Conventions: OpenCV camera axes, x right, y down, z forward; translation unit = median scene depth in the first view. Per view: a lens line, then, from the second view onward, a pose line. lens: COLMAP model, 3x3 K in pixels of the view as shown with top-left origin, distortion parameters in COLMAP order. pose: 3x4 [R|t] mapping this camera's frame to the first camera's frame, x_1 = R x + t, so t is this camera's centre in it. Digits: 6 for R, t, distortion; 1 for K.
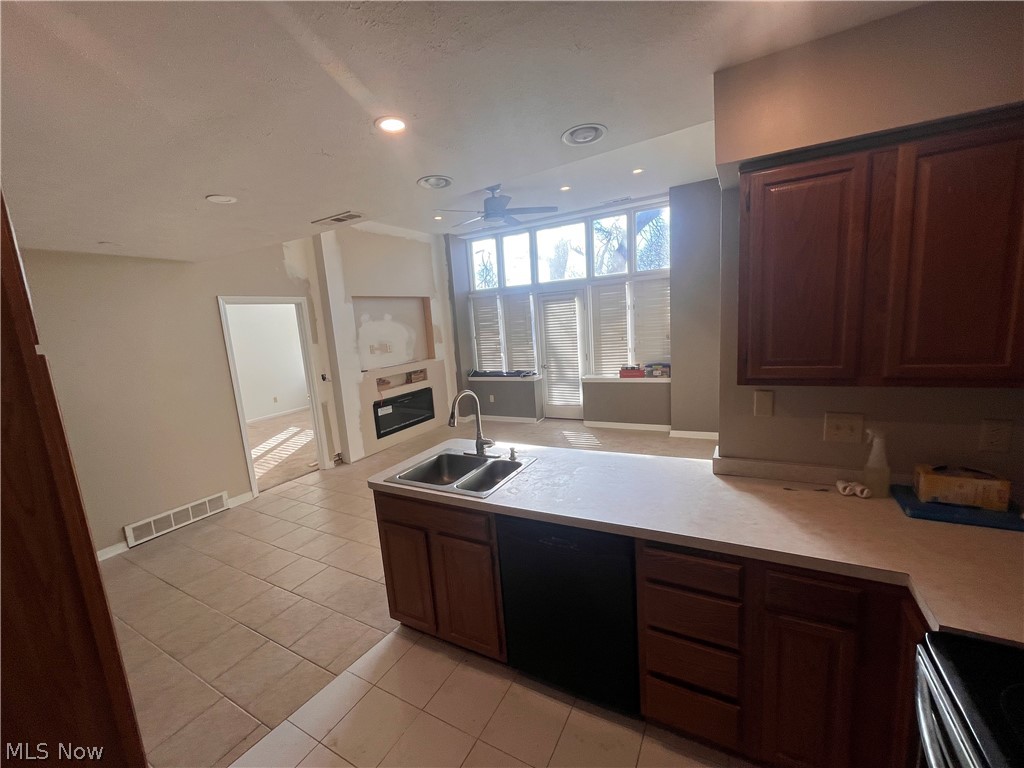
lens RADIAL K [[413.3, 0, 508.0], [0, 413.3, 389.6], [0, 0, 1]] dist [-0.003301, -0.000191]
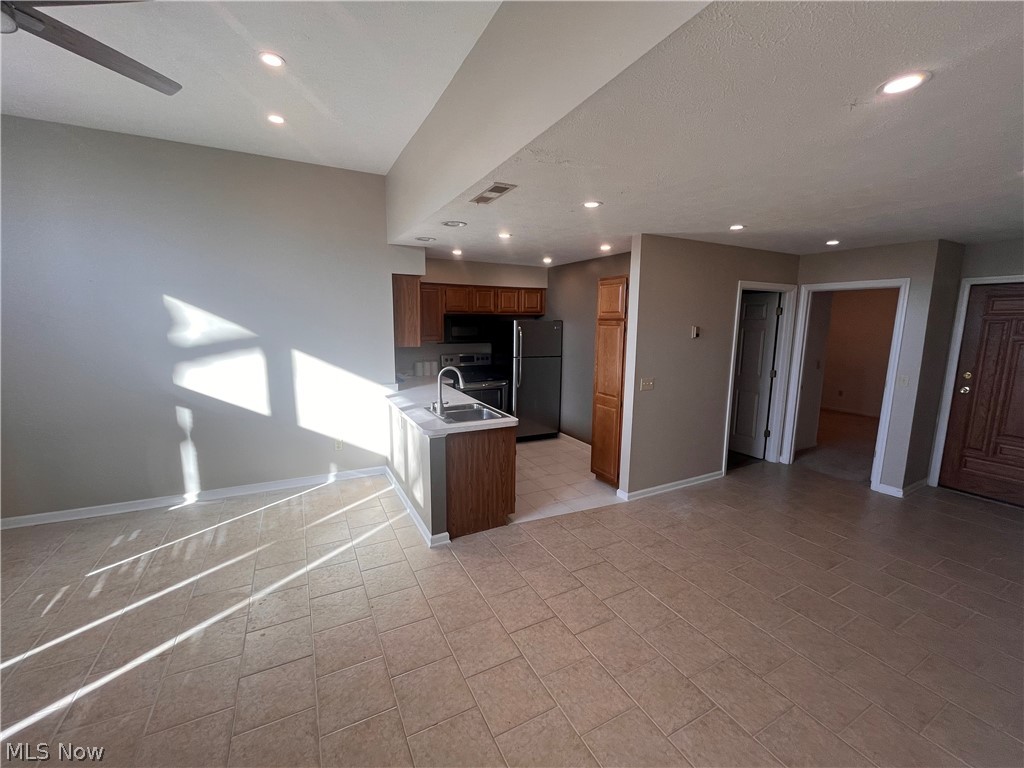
lens RADIAL K [[413.3, 0, 513.0], [0, 413.3, 384.2], [0, 0, 1]] dist [-0.003301, -0.000191]
pose [[-0.837235, -0.016922, 0.546581, -0.410959], [0.145239, 0.956742, 0.252092, -0.102632], [-0.527203, 0.290445, -0.798560, 0.779628]]
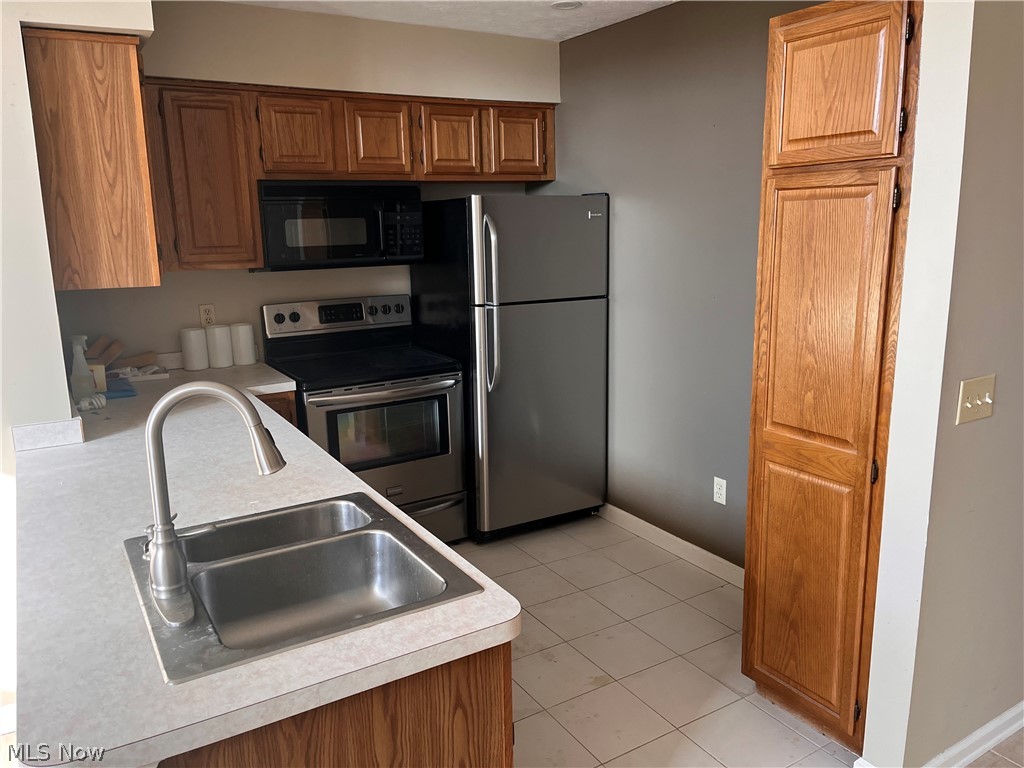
lens RADIAL K [[778.8, 0, 519.3], [0, 778.8, 388.8], [0, 0, 1]] dist [0.039734, -0.033077]
pose [[-0.872817, -0.015809, 0.487791, -0.235356], [0.162655, 0.932911, 0.321279, -0.055082], [-0.460145, 0.359760, -0.811689, 0.525236]]
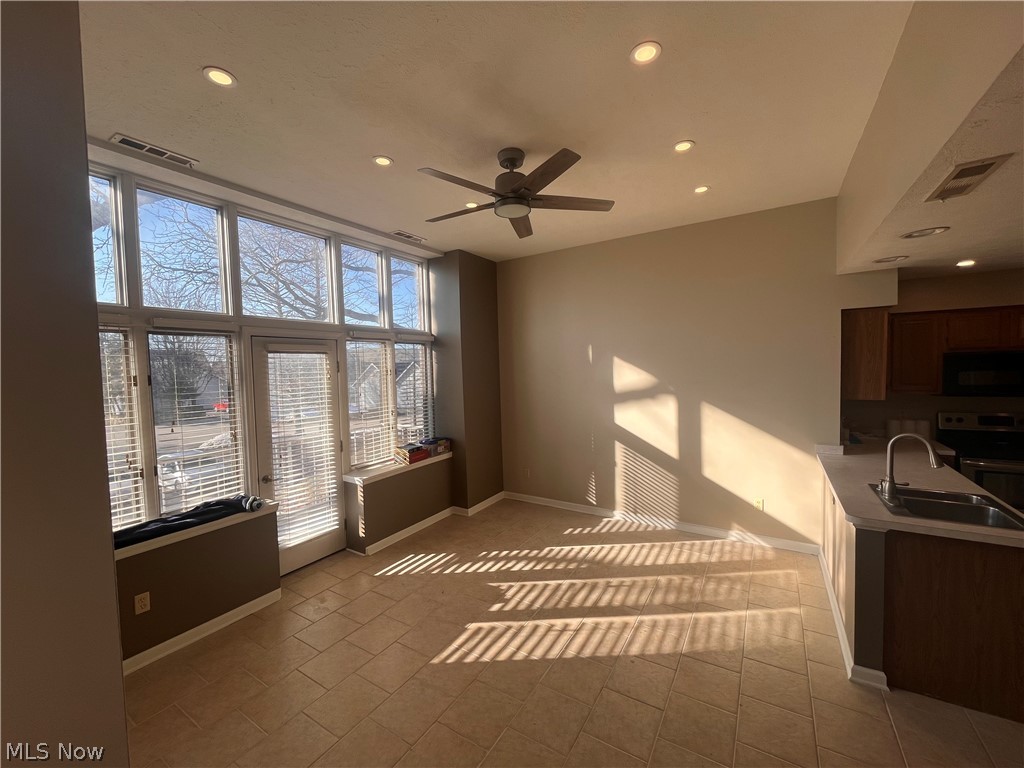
lens RADIAL K [[413.3, 0, 512.0], [0, 413.3, 382.6], [0, 0, 1]] dist [-0.003301, -0.000191]
pose [[0.051007, 0.032804, 0.998159, -0.441219], [0.193235, 0.980249, -0.042090, -0.099967], [-0.979826, 0.195026, 0.043661, 0.715598]]
